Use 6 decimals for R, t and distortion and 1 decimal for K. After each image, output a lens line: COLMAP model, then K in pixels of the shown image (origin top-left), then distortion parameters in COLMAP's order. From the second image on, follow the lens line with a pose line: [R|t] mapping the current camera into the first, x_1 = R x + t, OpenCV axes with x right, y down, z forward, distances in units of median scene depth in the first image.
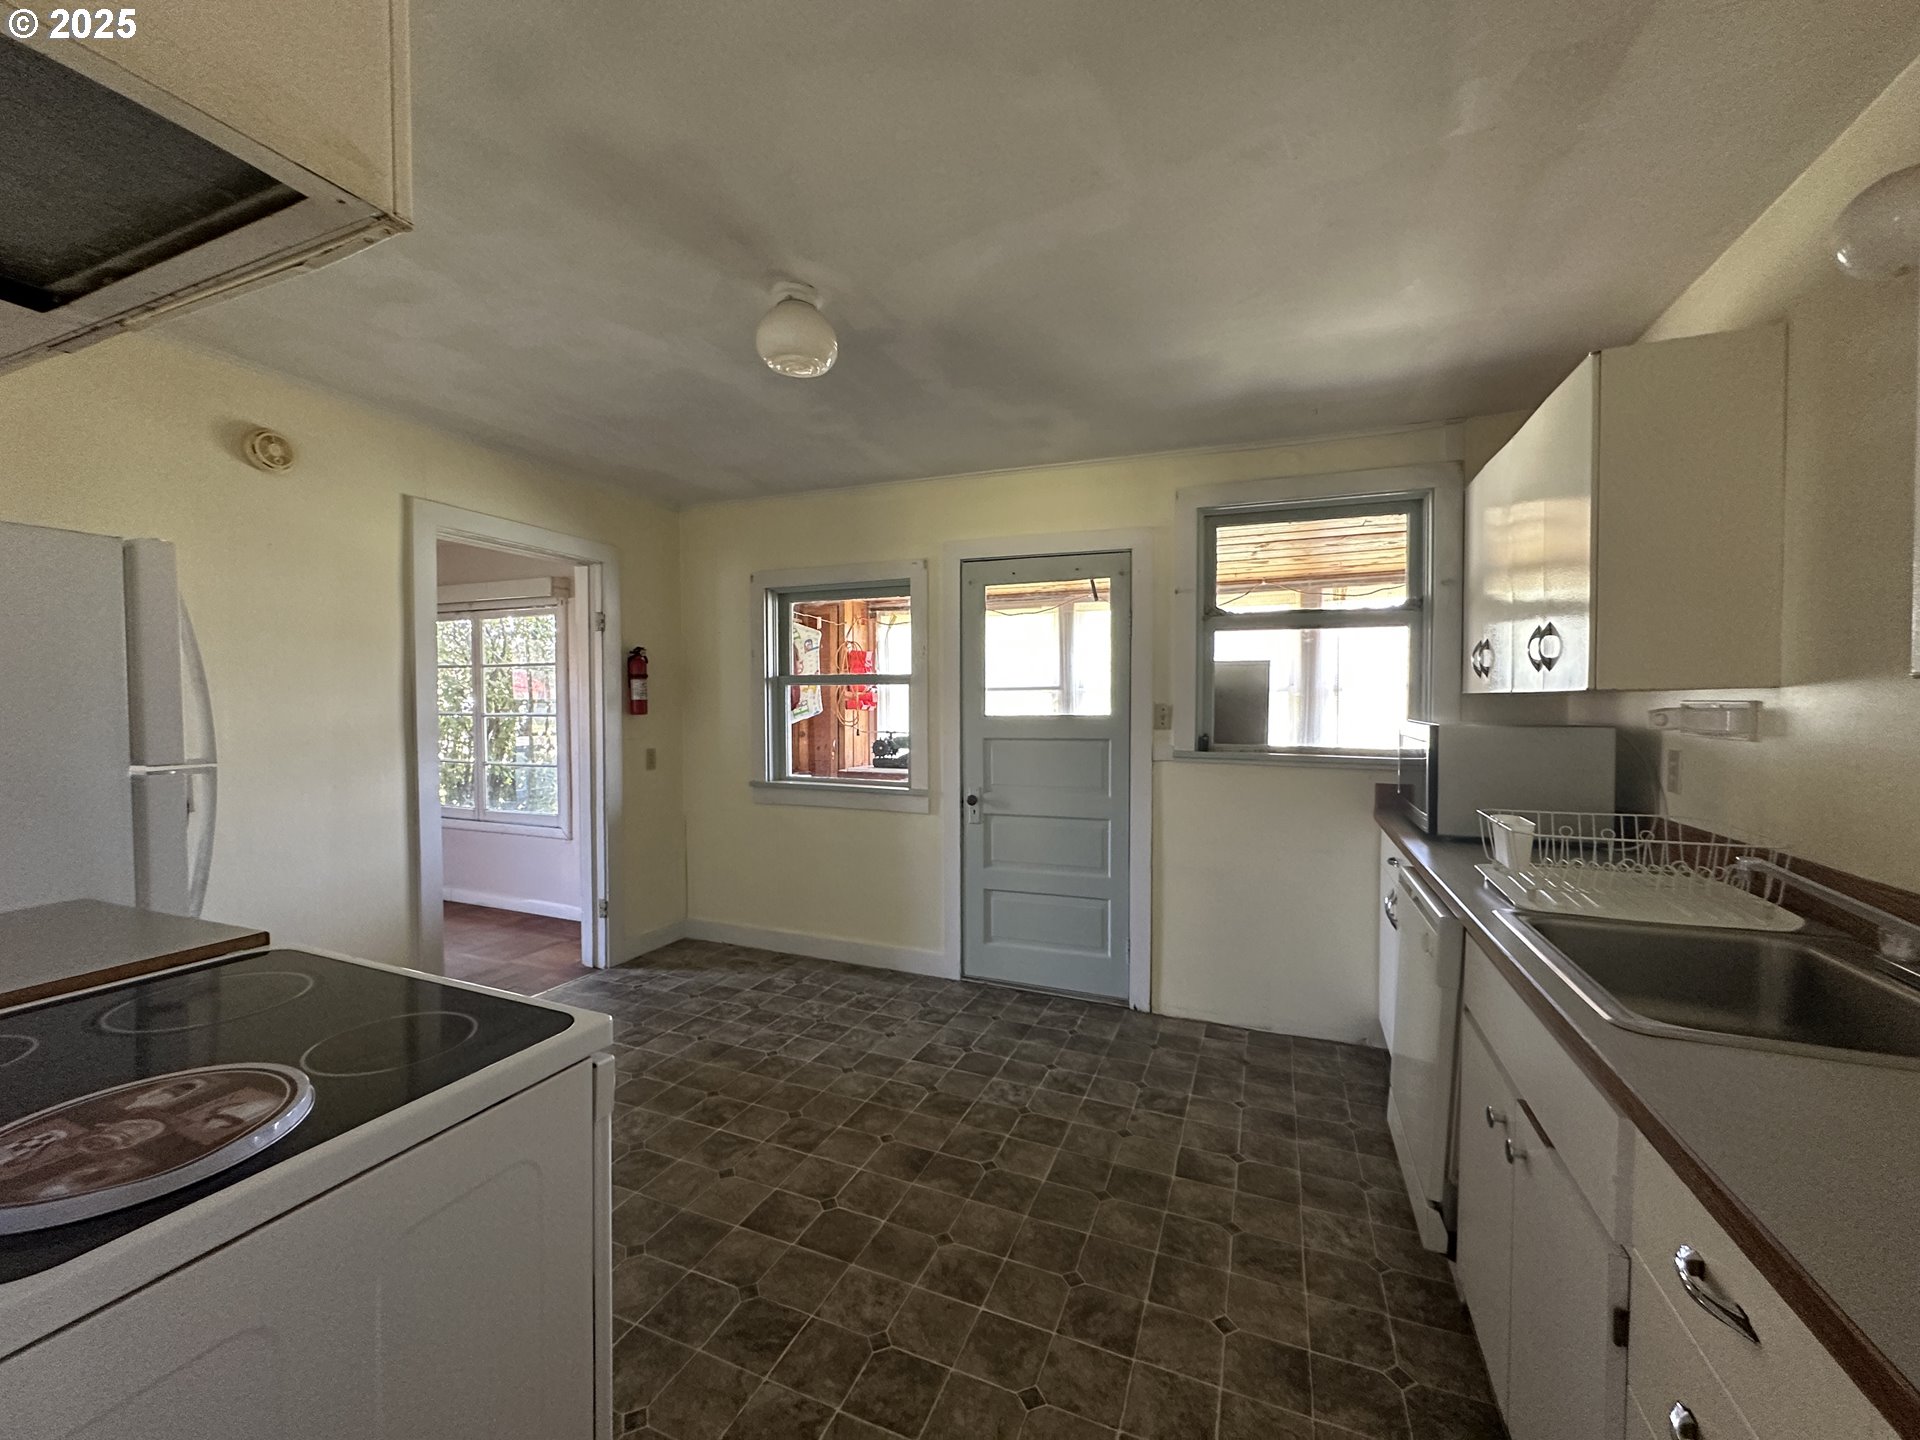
lens RADIAL K [[771.3, 0, 960.0], [0, 771.3, 720.0], [0, 0, 1]] dist [-0.001276, -0.000184]
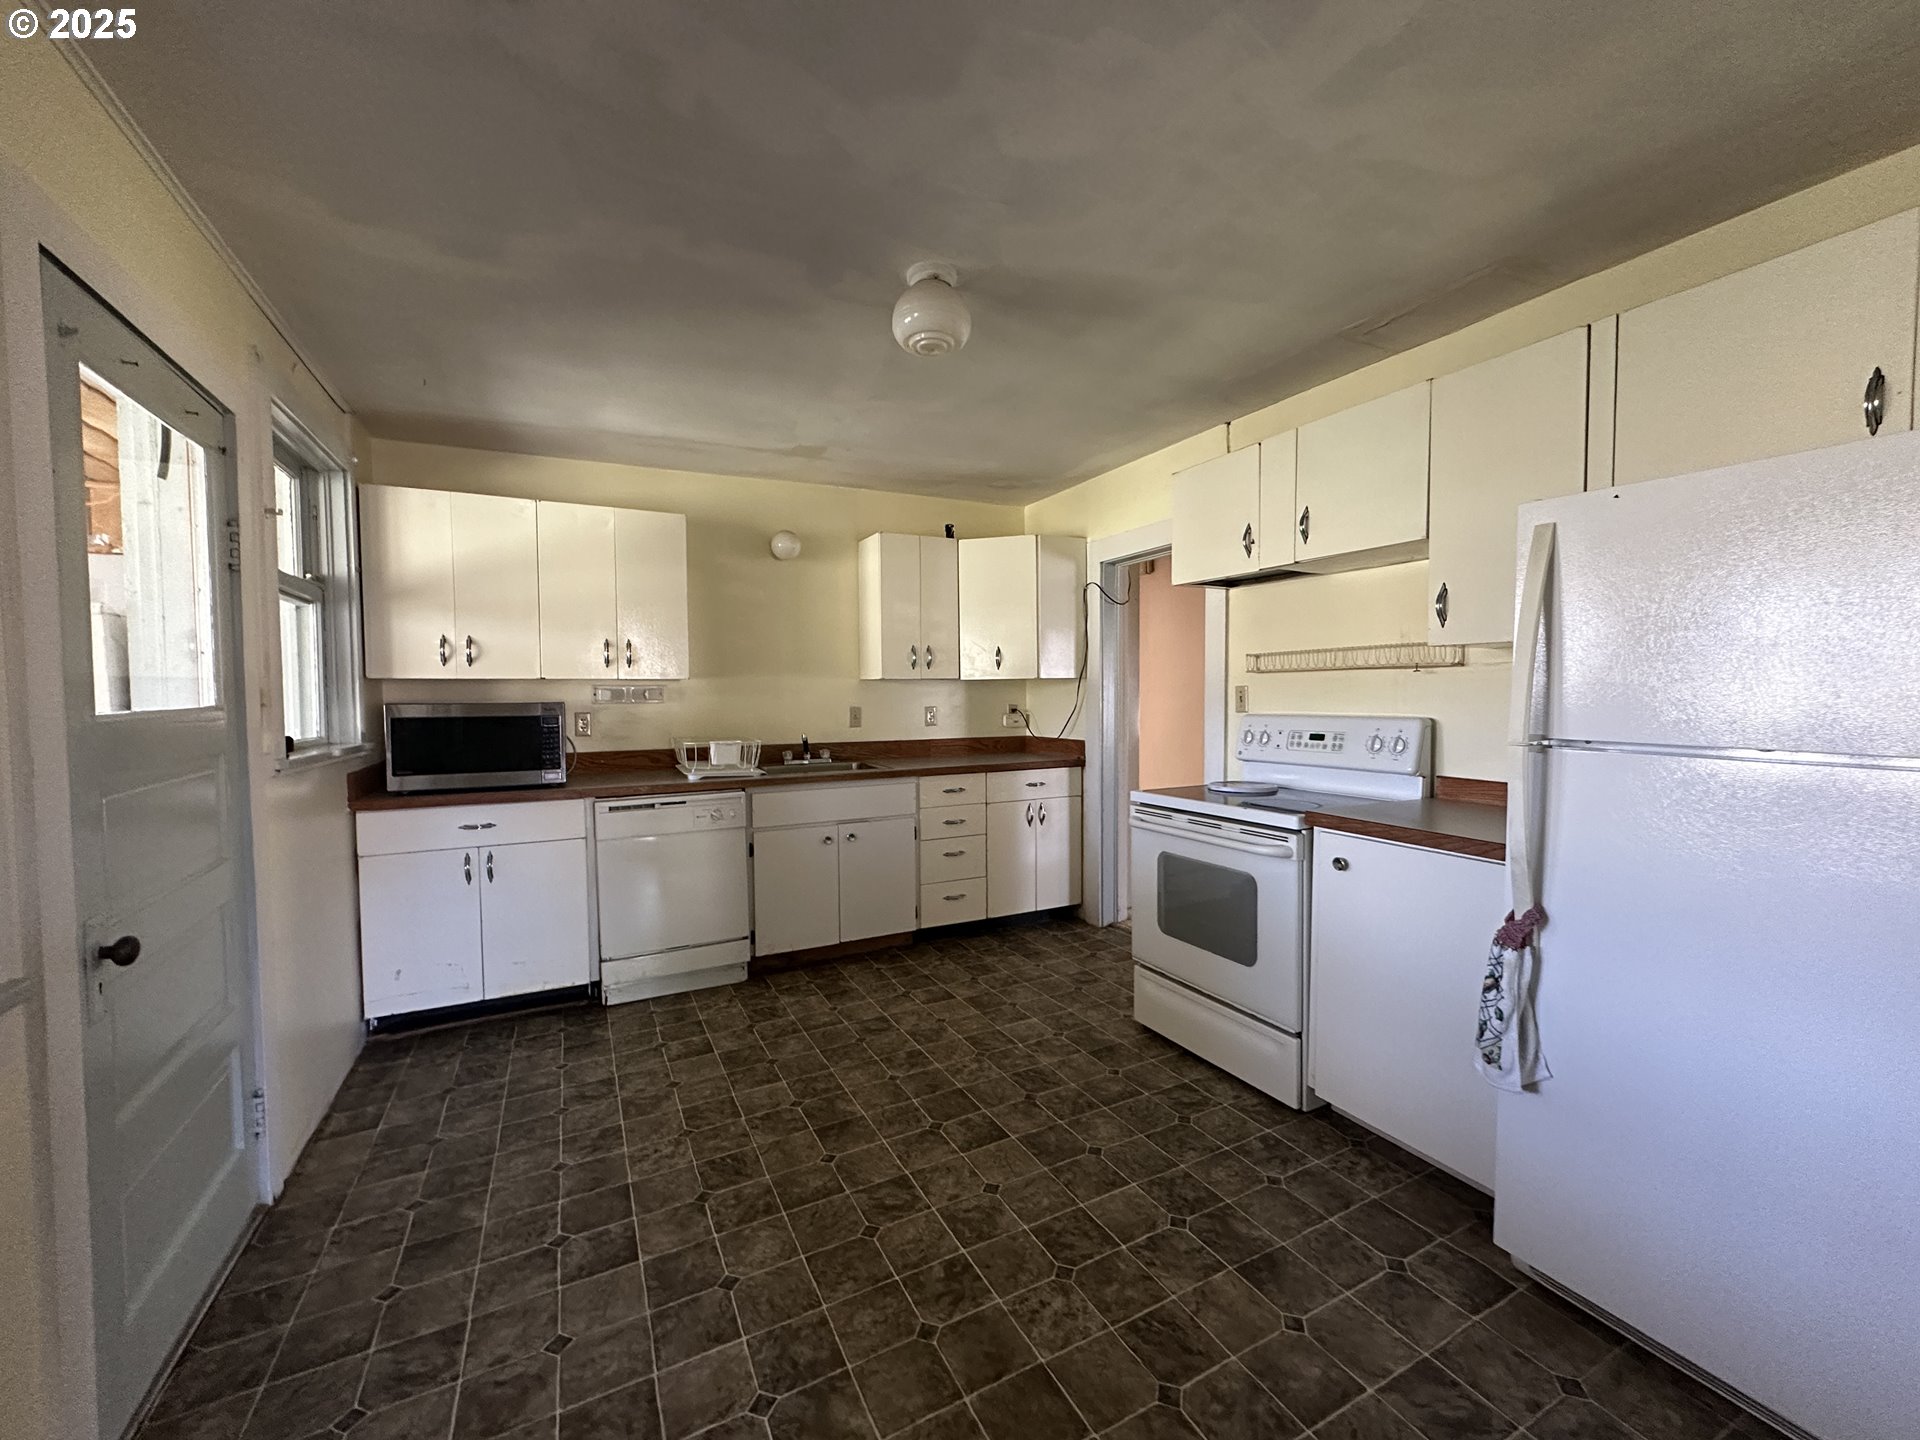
lens RADIAL K [[771.3, 0, 960.0], [0, 771.3, 720.0], [0, 0, 1]] dist [-0.001276, -0.000184]
pose [[-0.760159, -0.020797, 0.649405, -0.702858], [0.025097, 0.997802, 0.061332, -0.024049], [-0.649253, 0.062920, -0.757966, 1.376221]]
